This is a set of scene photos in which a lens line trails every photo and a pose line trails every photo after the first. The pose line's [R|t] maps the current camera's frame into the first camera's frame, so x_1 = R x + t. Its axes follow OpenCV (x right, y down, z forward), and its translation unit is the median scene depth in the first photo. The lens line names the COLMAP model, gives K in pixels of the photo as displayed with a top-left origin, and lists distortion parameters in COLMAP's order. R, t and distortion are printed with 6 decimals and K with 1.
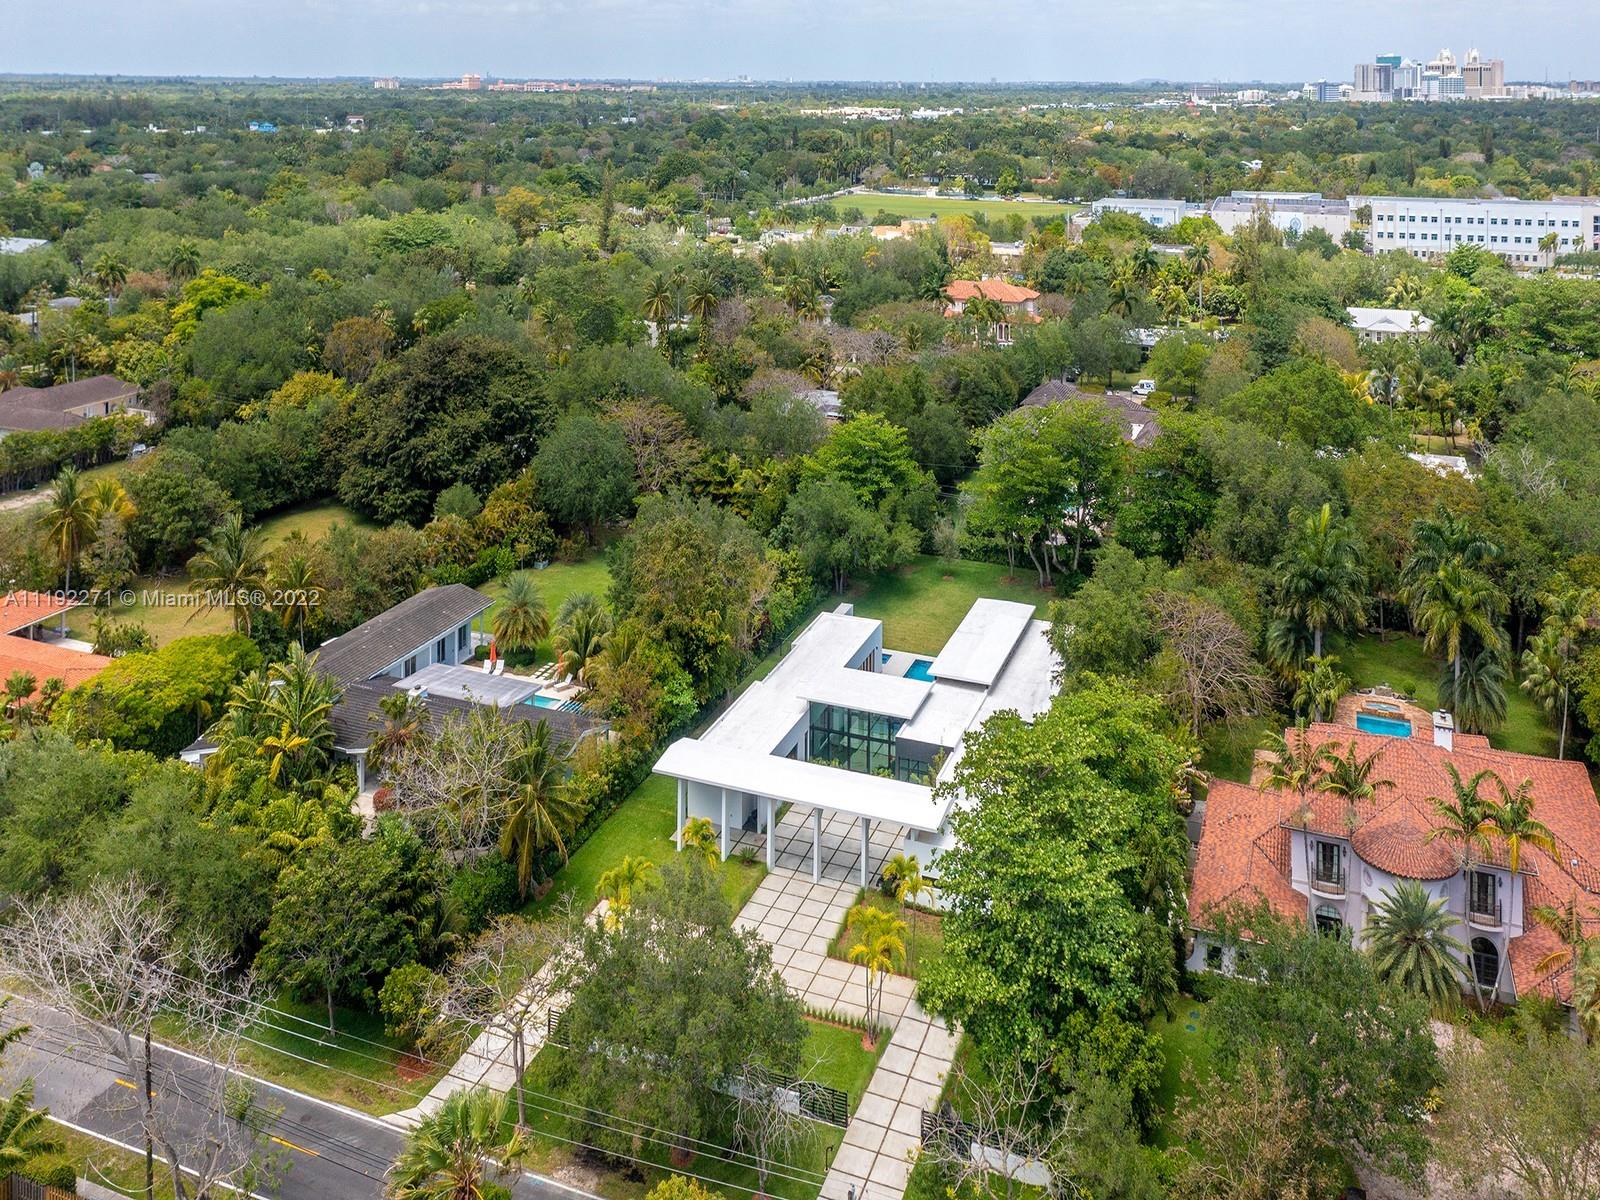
lens RADIAL K [[1294.5, 0, 741.5], [0, 1294.5, 494.9], [0, 0, 1]] dist [0.020320, 0.005758]
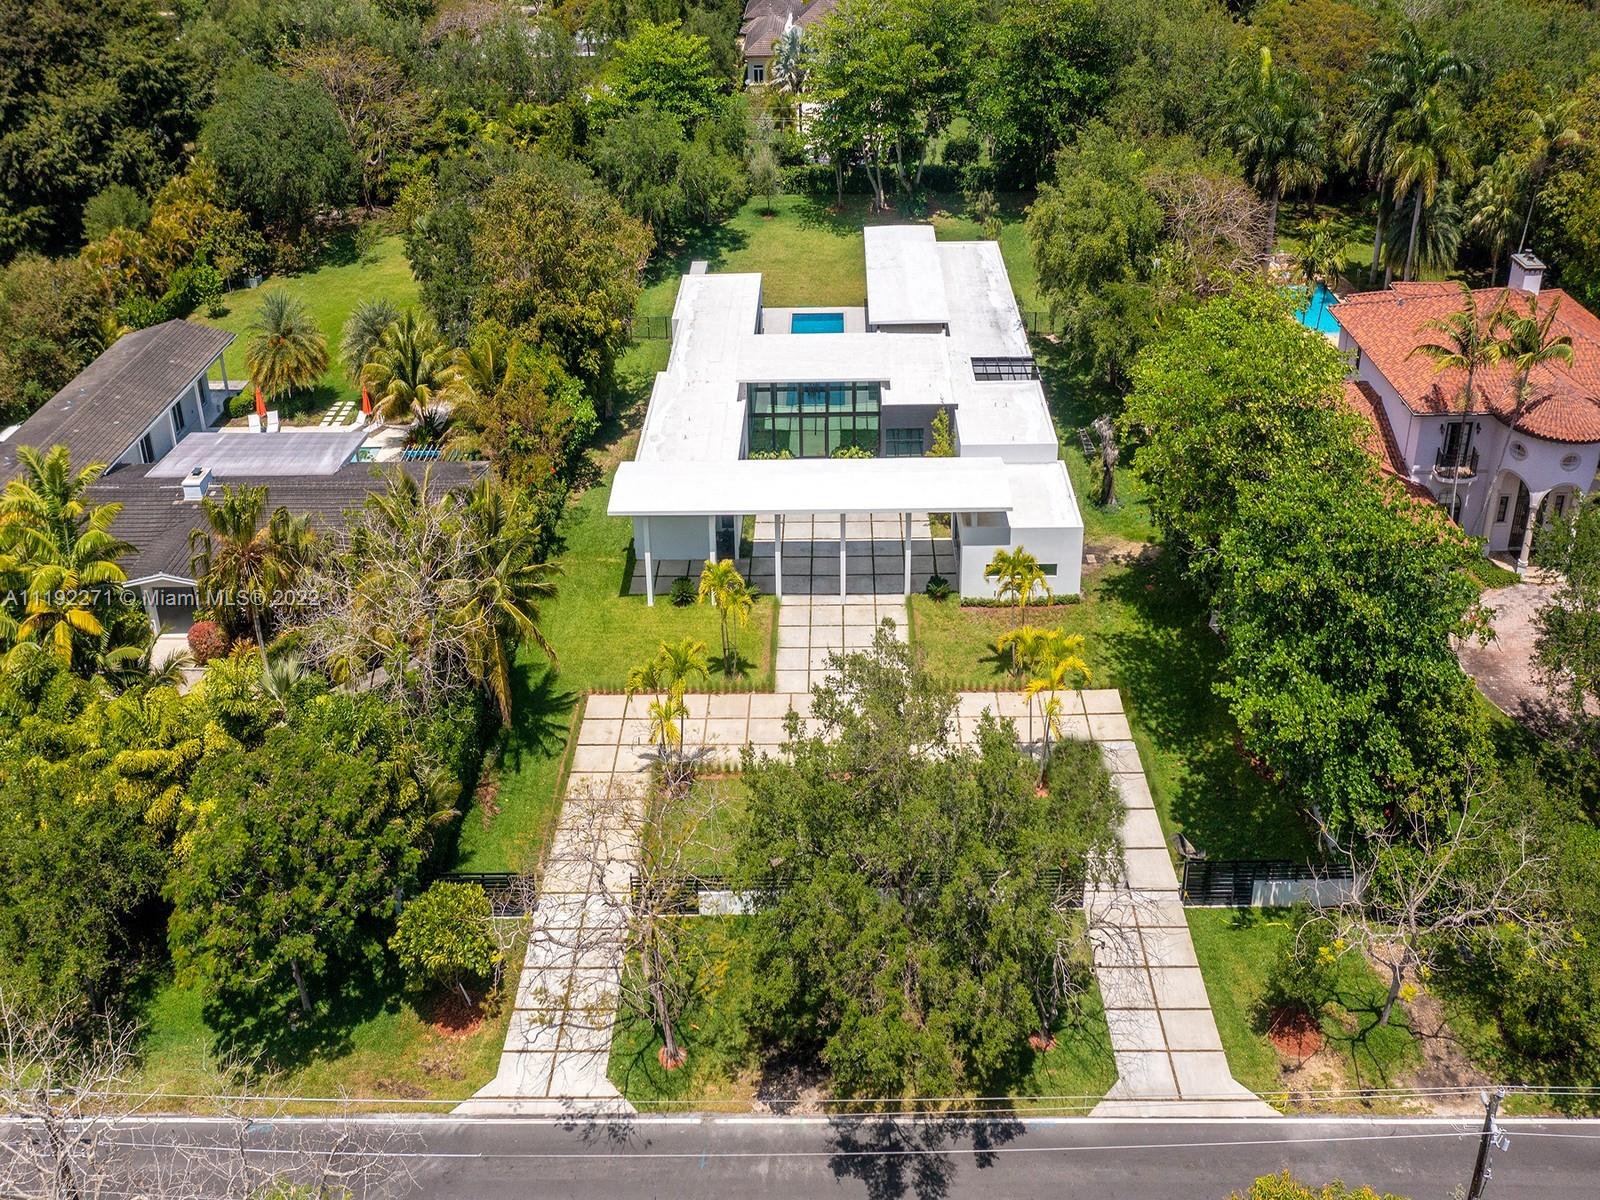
lens RADIAL K [[1175.4, 0, 701.3], [0, 1175.4, 468.8], [0, 0, 1]] dist [0.017220, 0.002662]
pose [[0.927943, -0.210727, 0.307433, -0.138872], [0.132153, 0.957262, 0.257263, 0.015010], [-0.348506, -0.198097, 0.916134, 0.238321]]
